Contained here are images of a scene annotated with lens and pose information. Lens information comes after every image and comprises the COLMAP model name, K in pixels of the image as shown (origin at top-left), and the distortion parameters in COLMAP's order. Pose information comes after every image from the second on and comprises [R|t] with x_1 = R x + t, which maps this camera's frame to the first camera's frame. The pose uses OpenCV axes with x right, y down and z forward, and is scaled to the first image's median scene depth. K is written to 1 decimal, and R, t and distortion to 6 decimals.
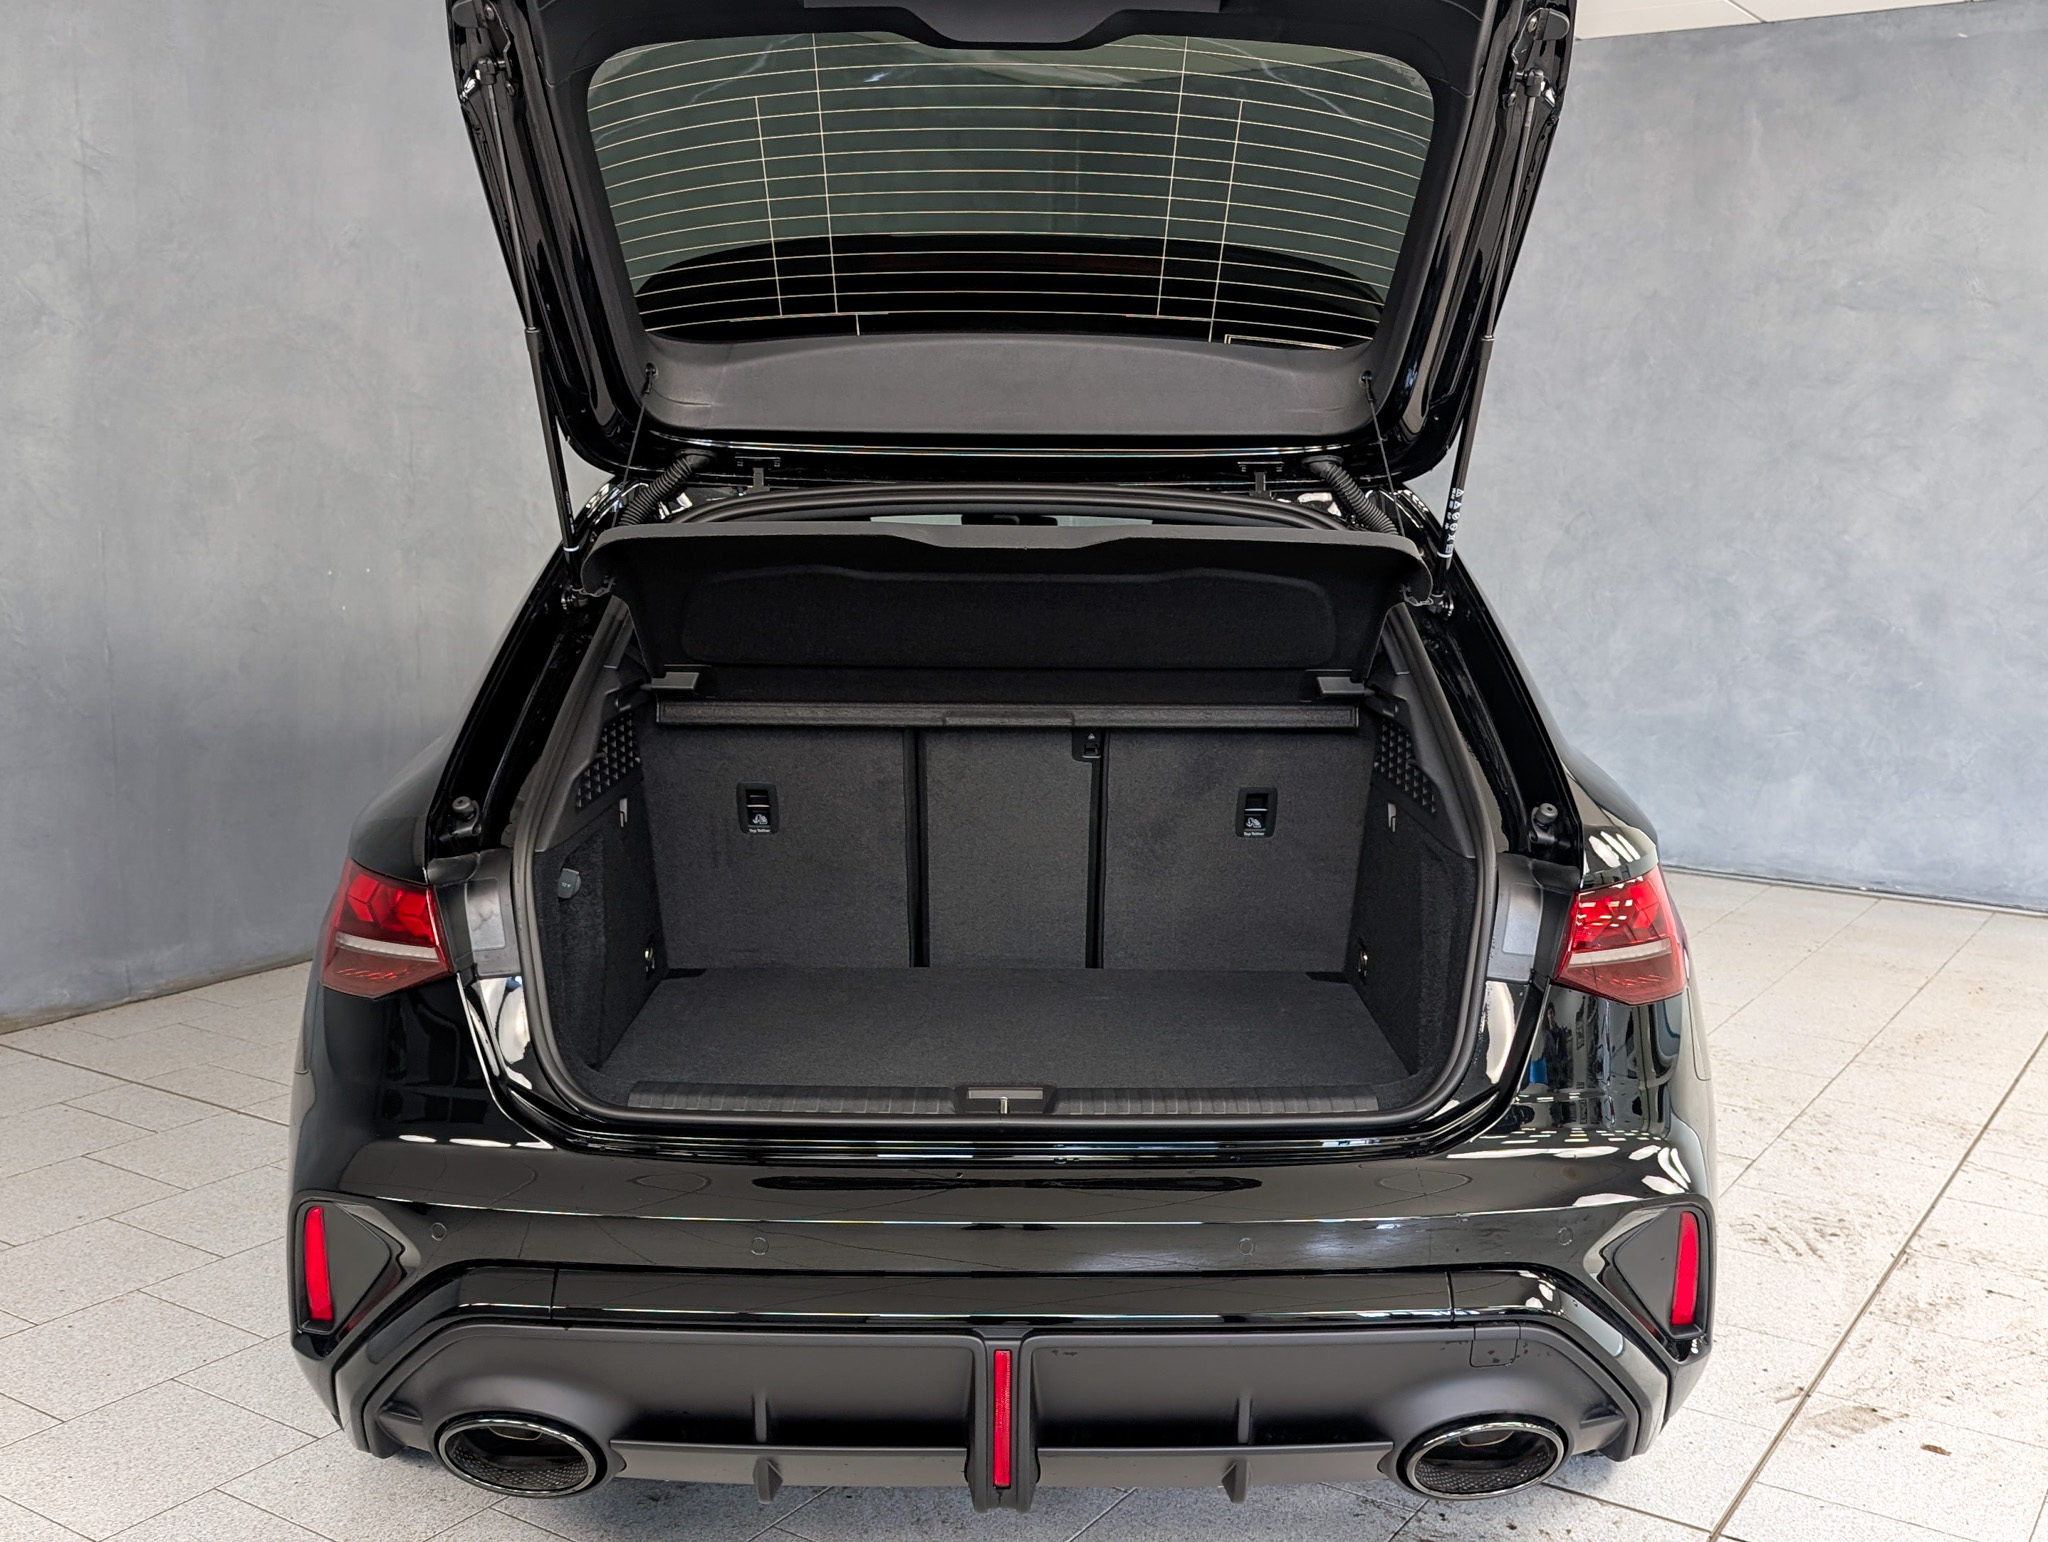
lens RADIAL K [[2186.1, 0, 1029.6], [0, 2186.1, 784.0], [0, 0, 1]] dist [0.006219, 0.000000]
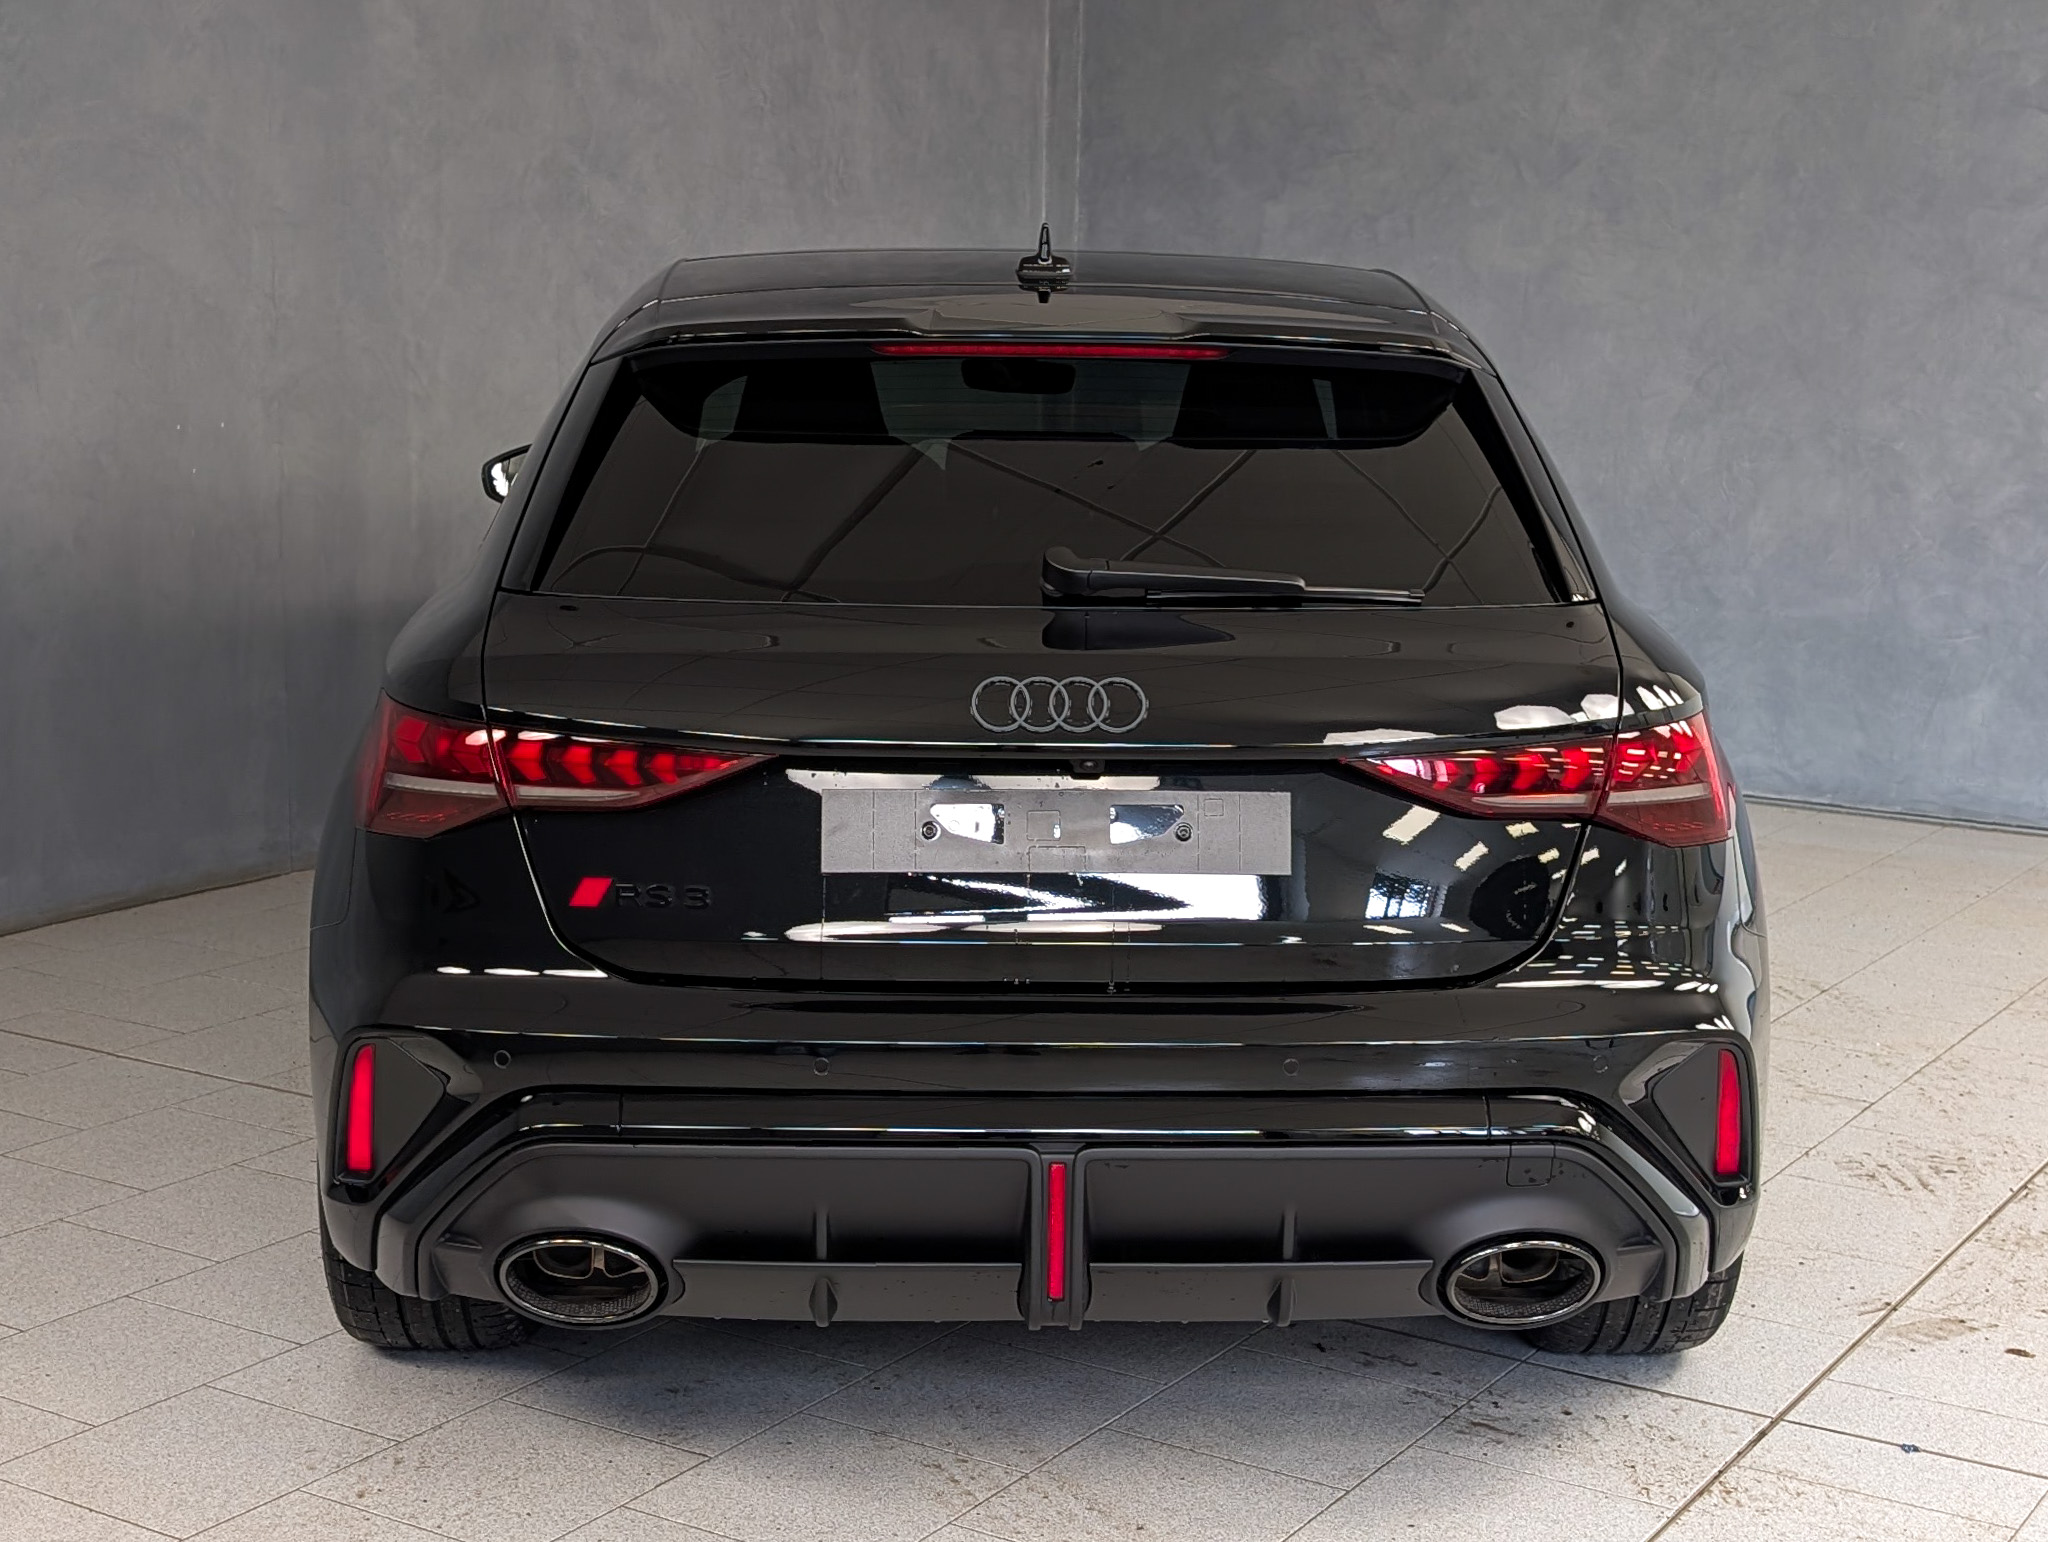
lens RADIAL K [[3178.5, 0, 1078.4], [0, 3178.5, 784.8], [0, 0, 1]] dist [0.051714, 0.000000]
pose [[0.999556, 0.001376, 0.029779, -0.021817], [-0.001626, 0.999964, 0.008376, 0.030247], [-0.029766, -0.008421, 0.999521, -0.233178]]
